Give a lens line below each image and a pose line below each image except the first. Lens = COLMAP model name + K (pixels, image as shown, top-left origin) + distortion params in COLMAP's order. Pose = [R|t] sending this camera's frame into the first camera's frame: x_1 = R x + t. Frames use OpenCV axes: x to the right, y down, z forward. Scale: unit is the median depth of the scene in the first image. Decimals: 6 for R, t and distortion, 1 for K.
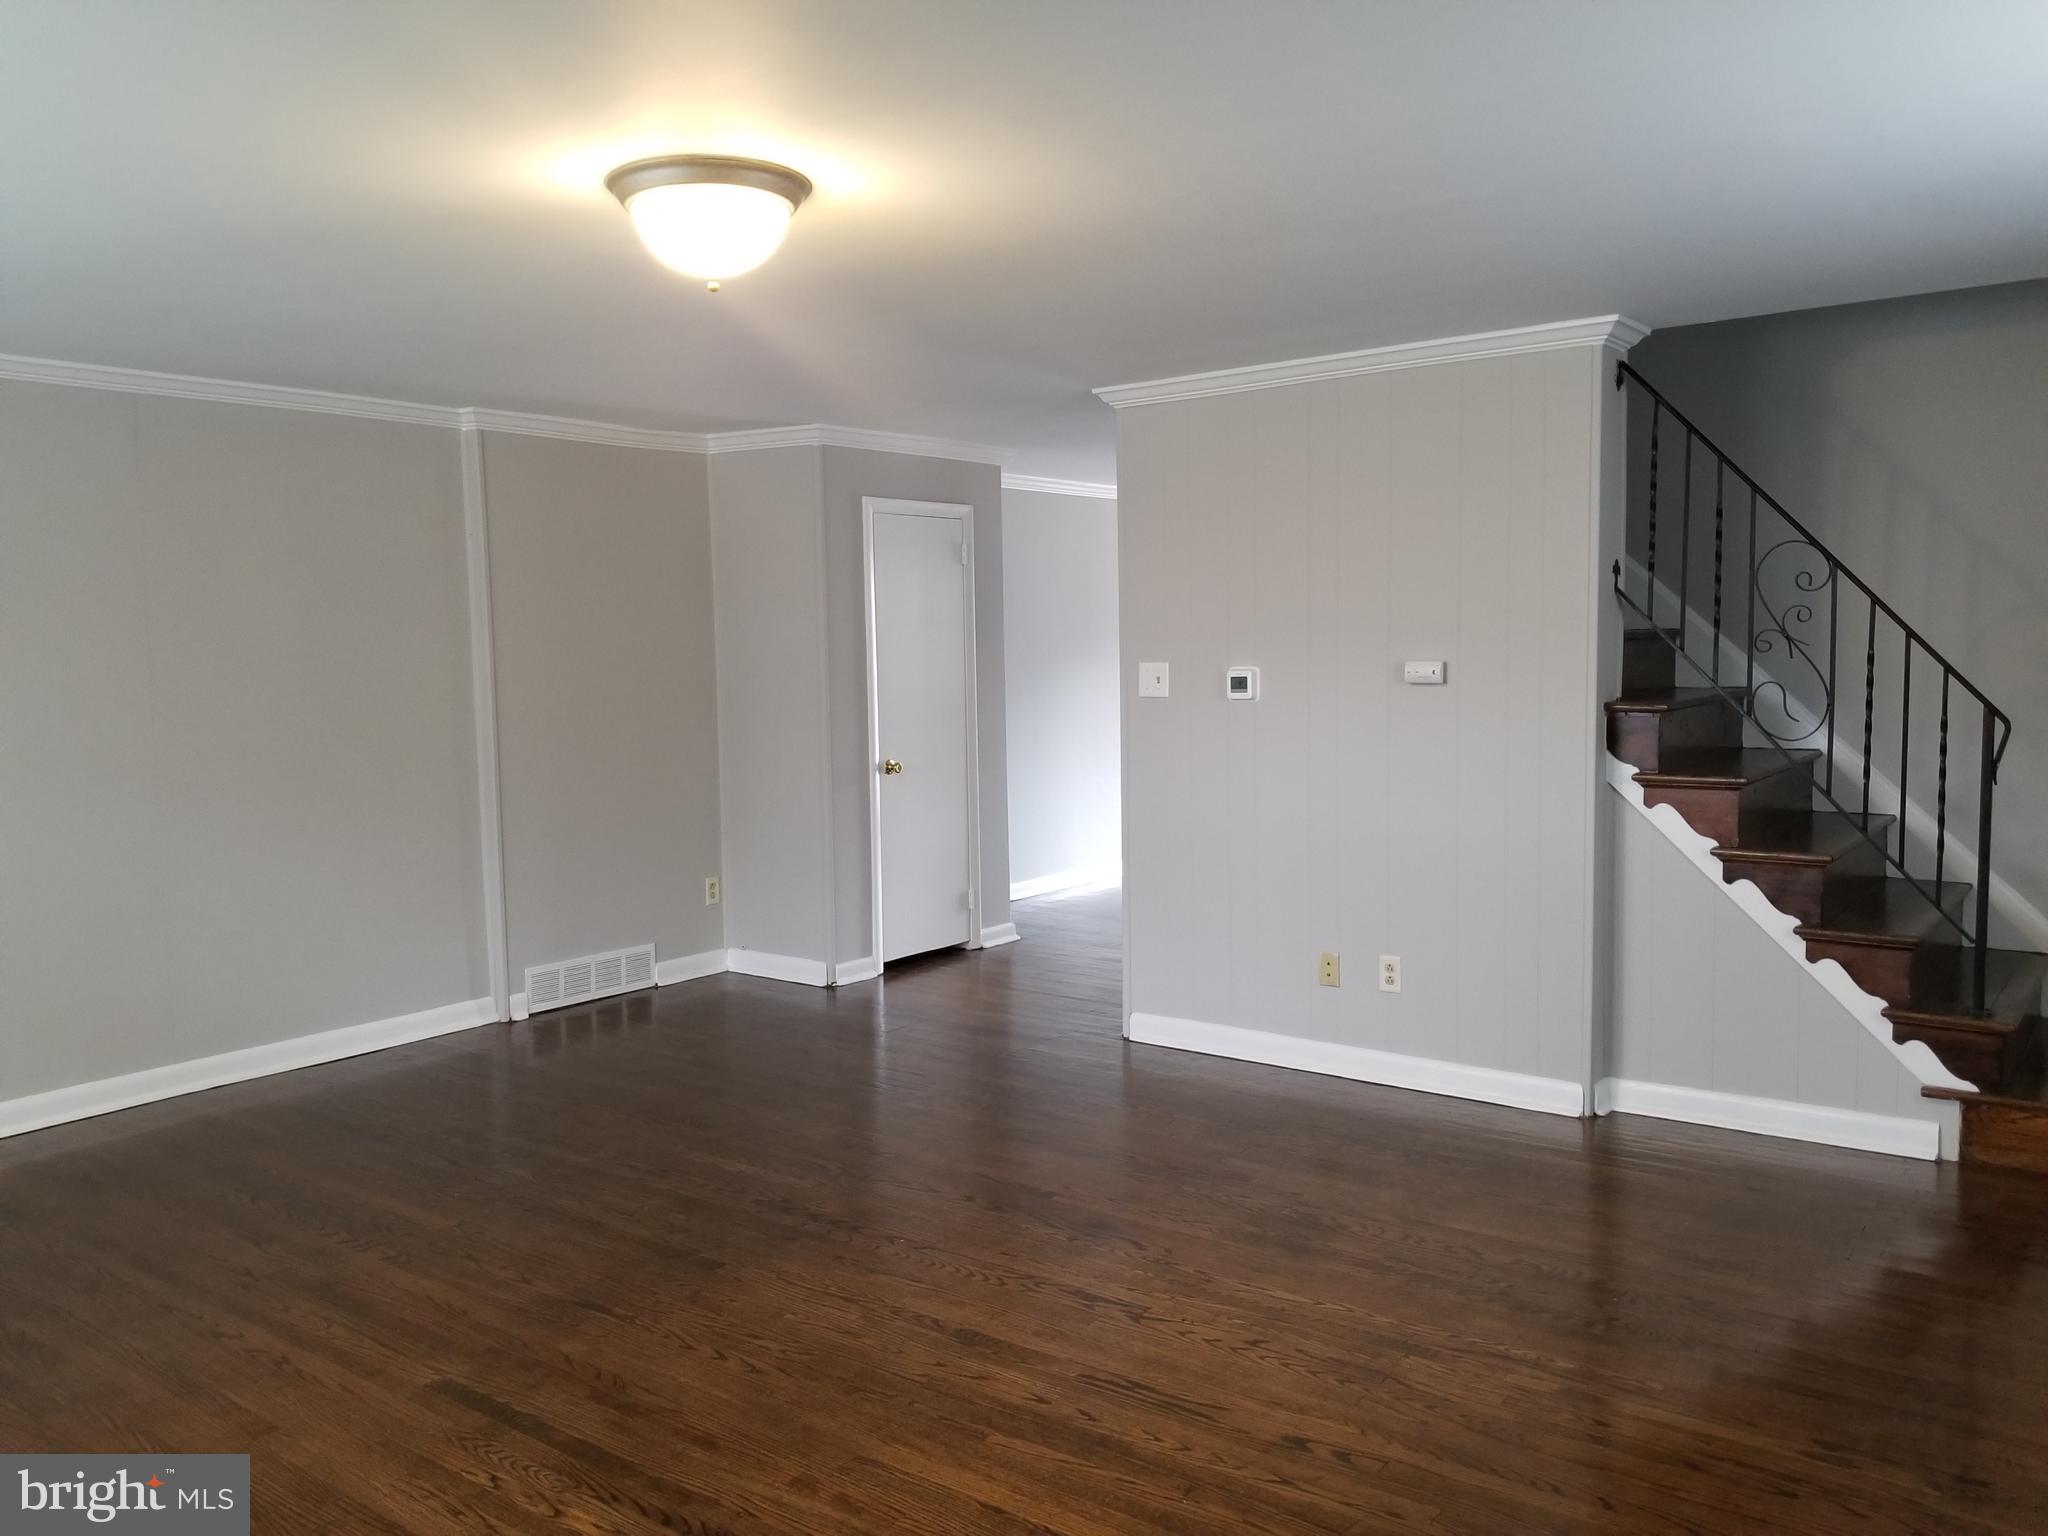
lens RADIAL K [[1604.8, 0, 1008.4], [0, 1604.8, 768.5], [0, 0, 1]] dist [0.068460, -0.119954]
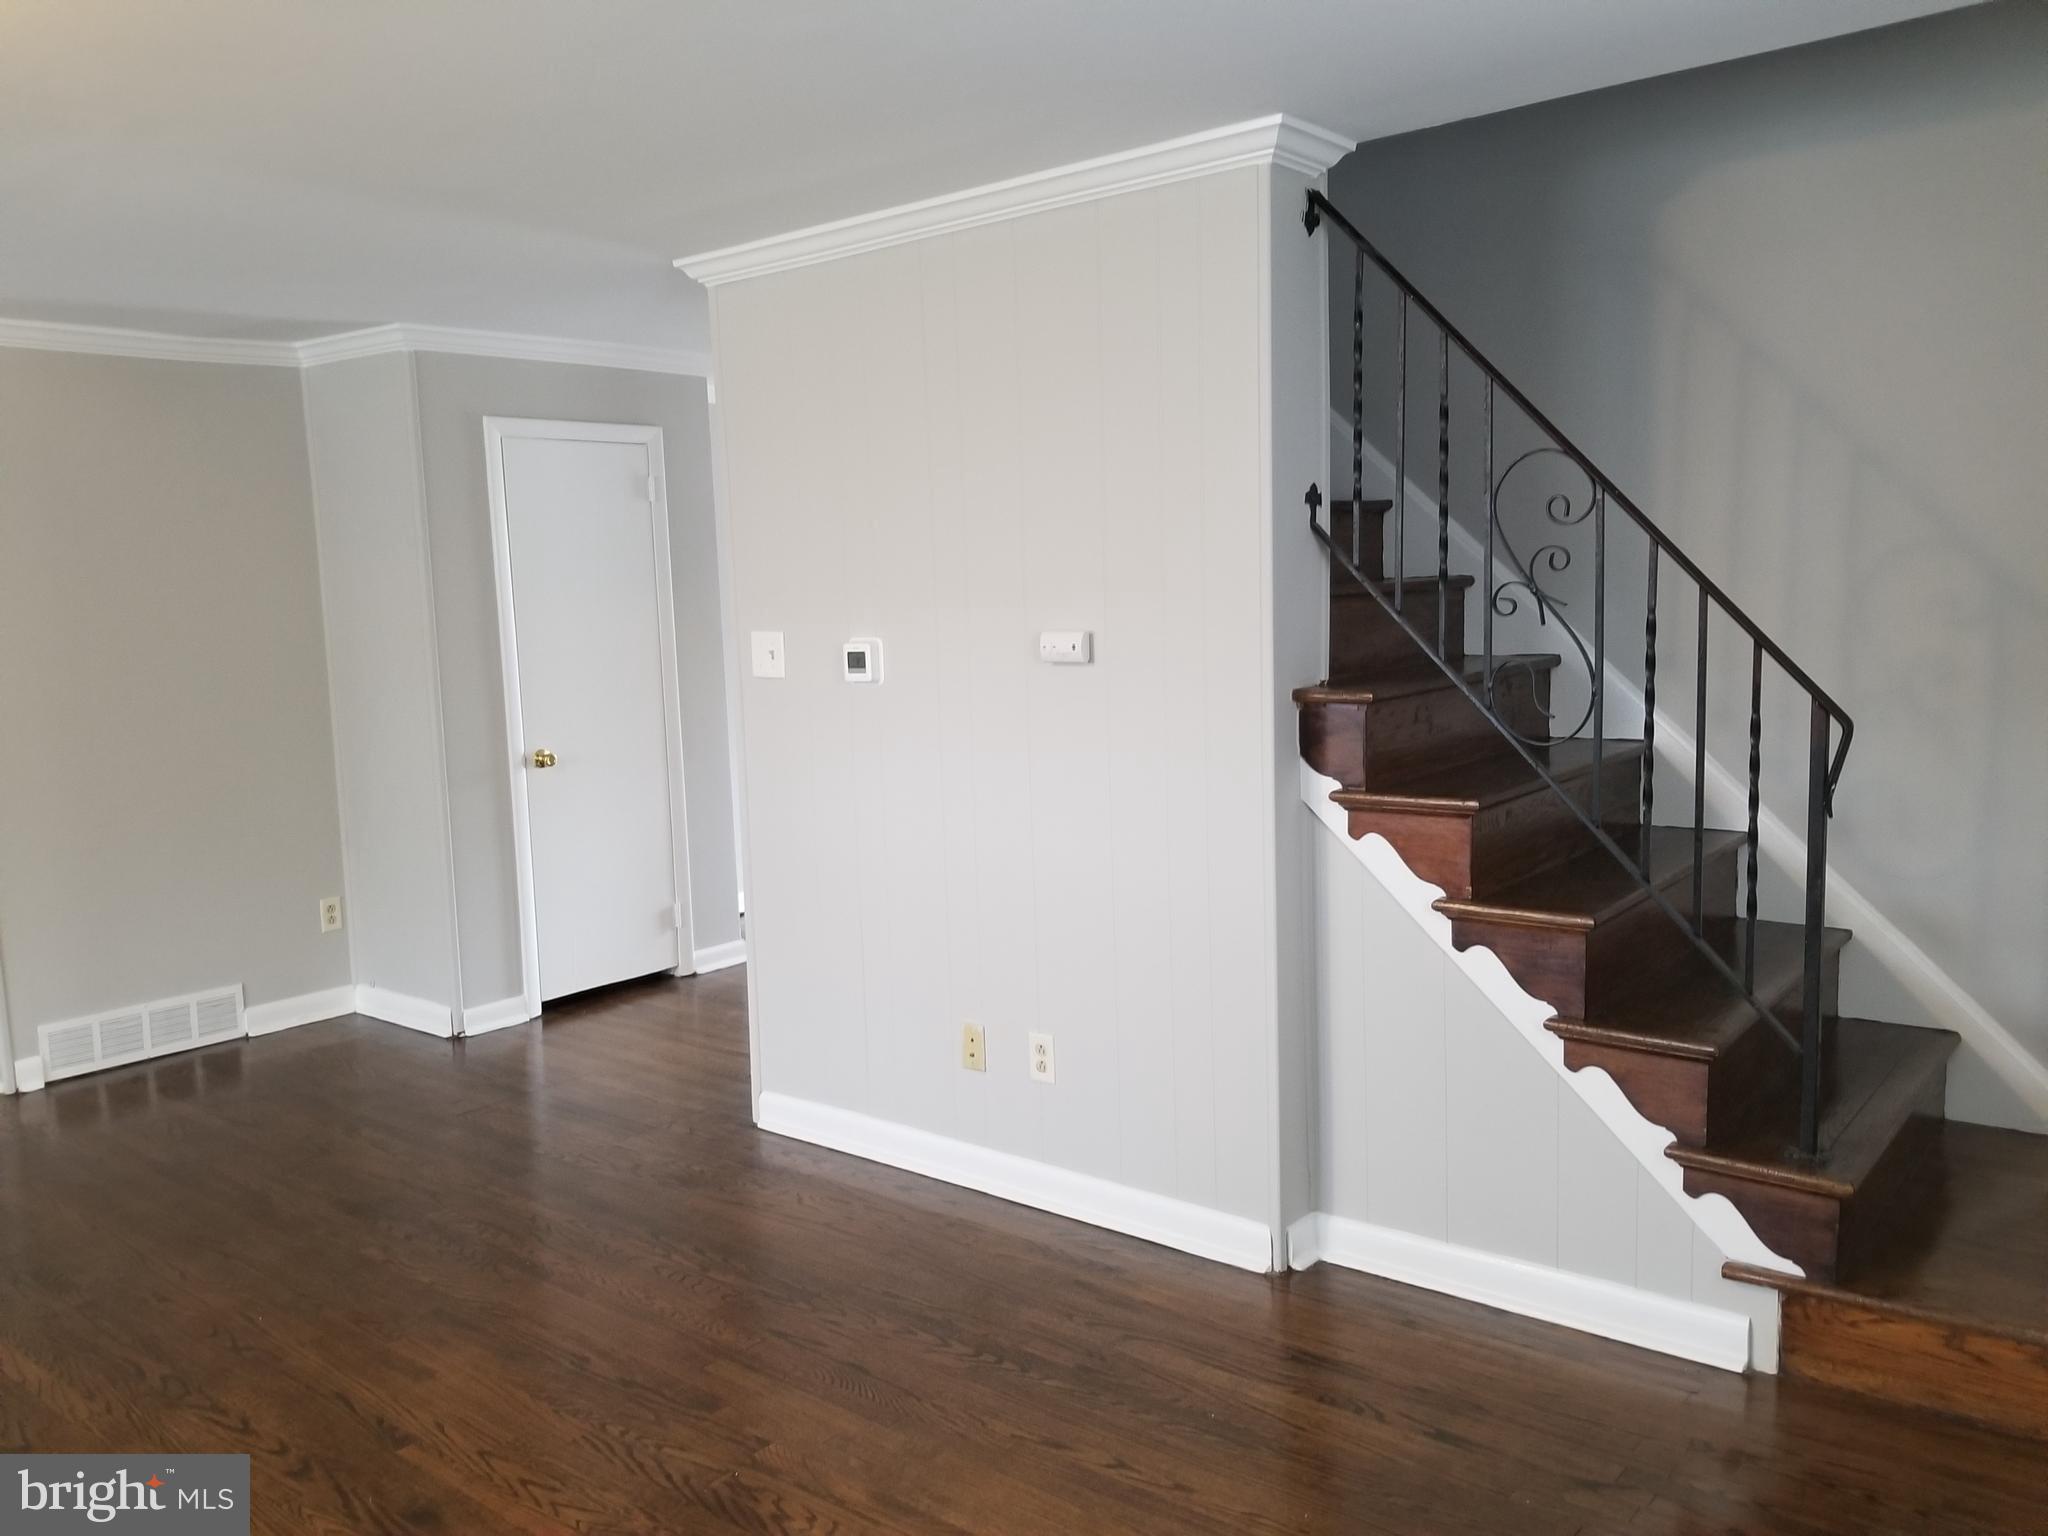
lens RADIAL K [[1604.8, 0, 1002.0], [0, 1604.8, 773.1], [0, 0, 1]] dist [0.068460, -0.119954]
pose [[0.999365, -0.011623, -0.033676, 0.279764], [0.013016, 0.999056, 0.041456, -0.037240], [0.033163, -0.041868, 0.998573, 0.315570]]
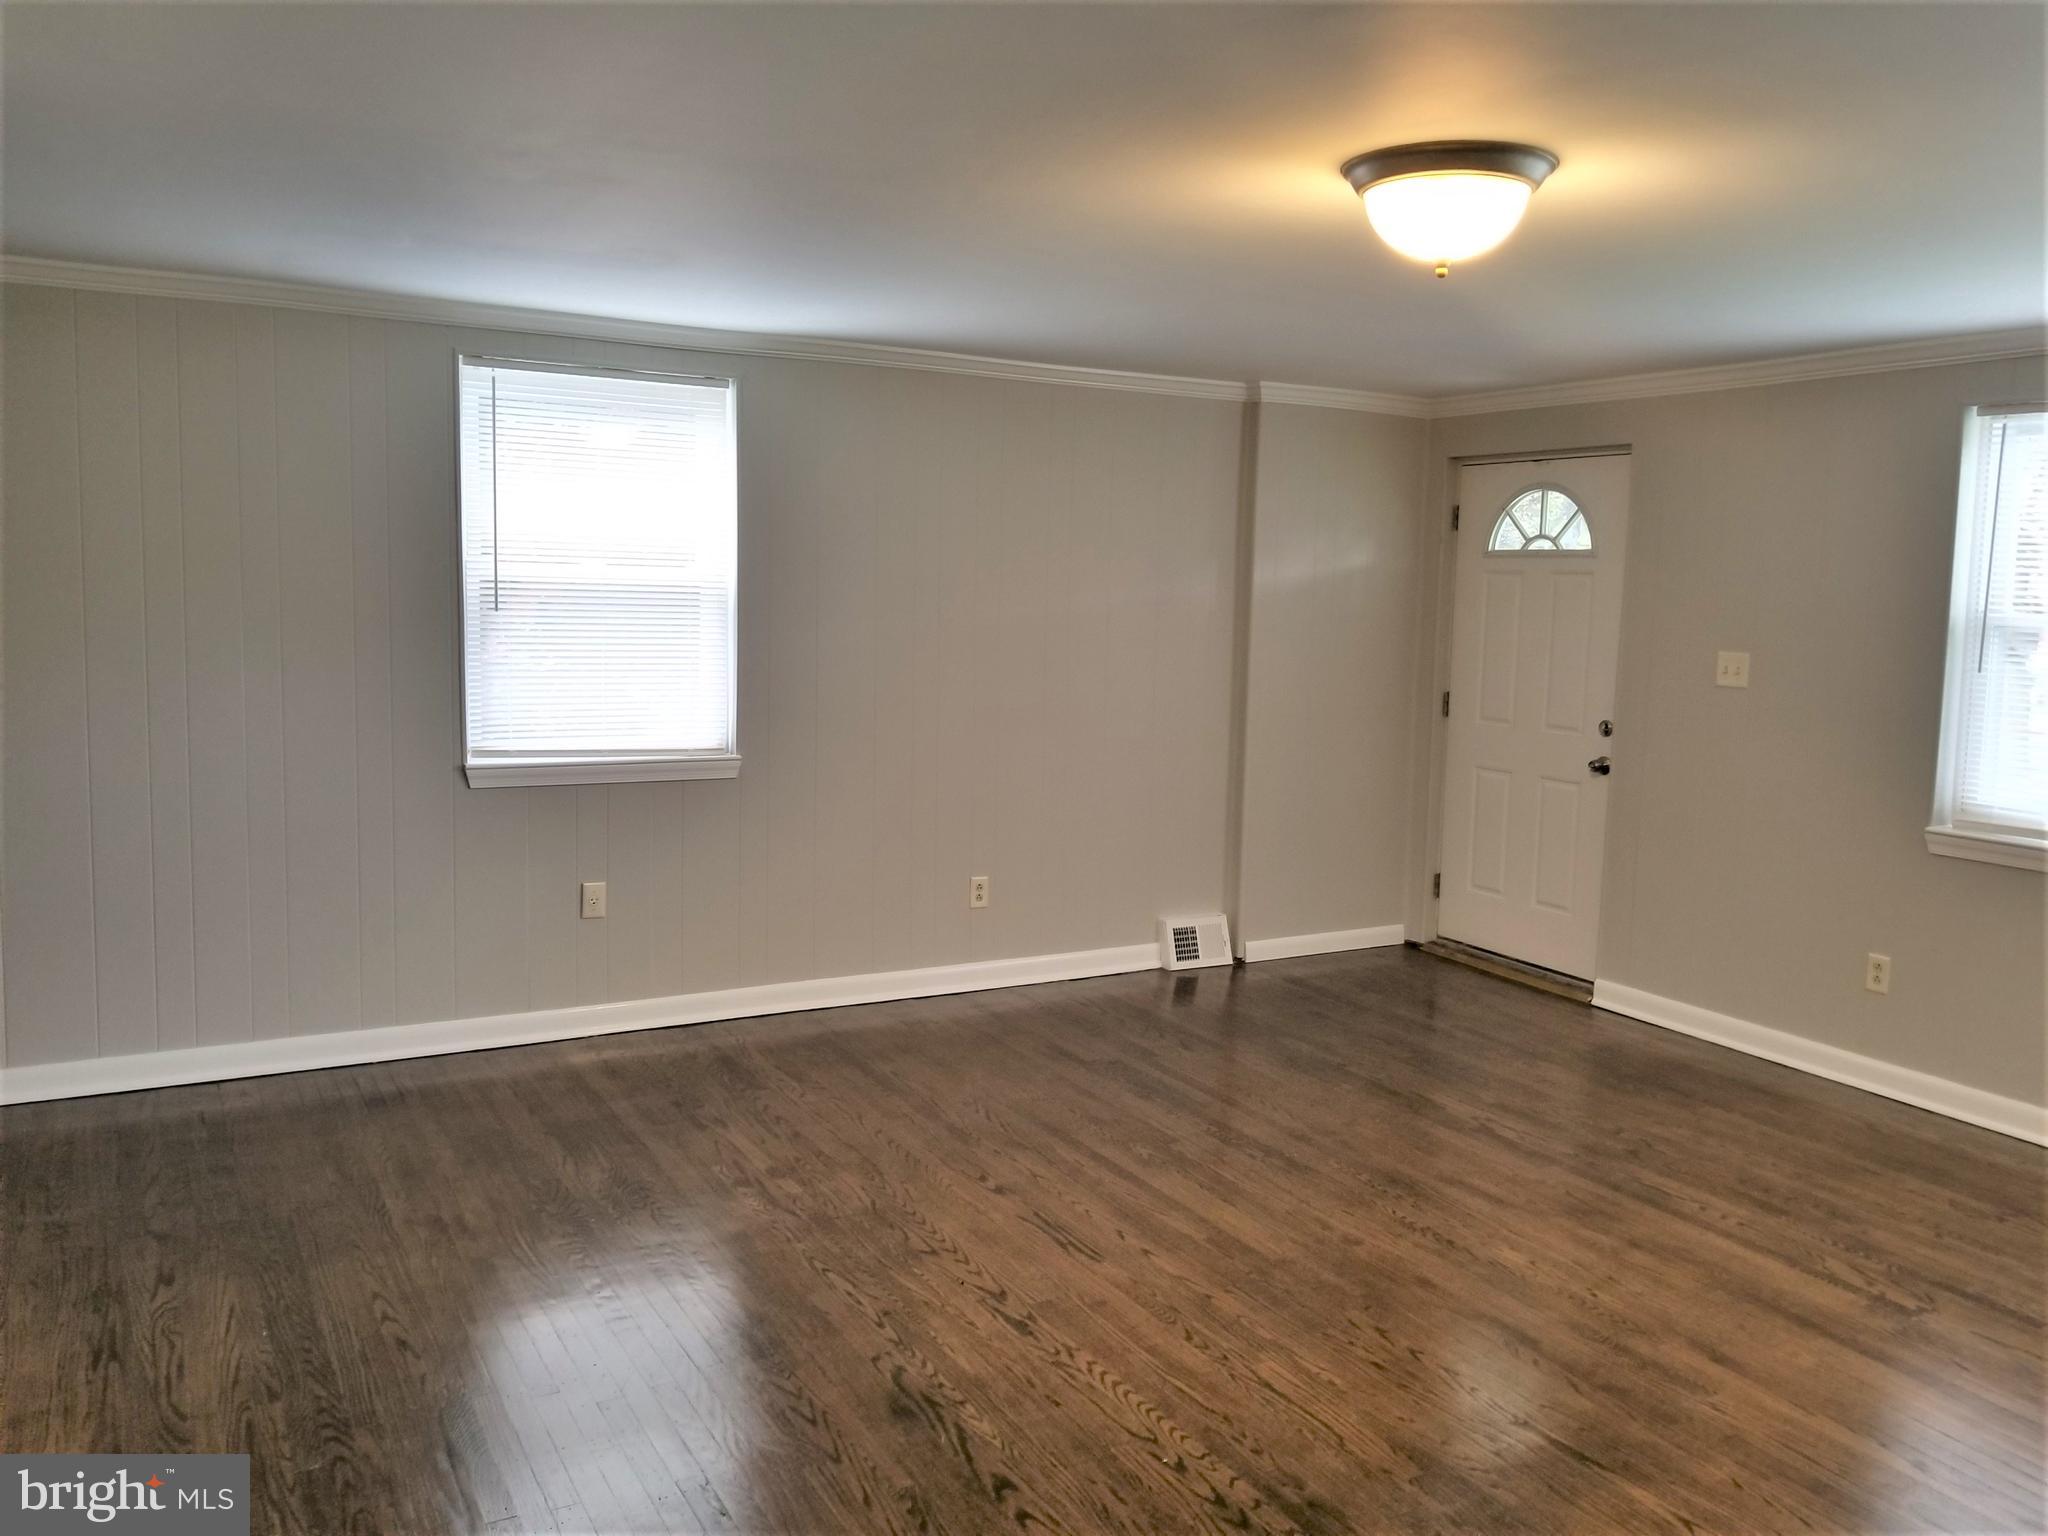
lens RADIAL K [[1604.8, 0, 1017.5], [0, 1604.8, 747.0], [0, 0, 1]] dist [0.068460, -0.119954]
pose [[-0.917005, -0.046428, 0.396164, -0.240697], [0.023957, 0.984999, 0.170889, -0.131840], [-0.398155, 0.166197, -0.902137, 1.405249]]
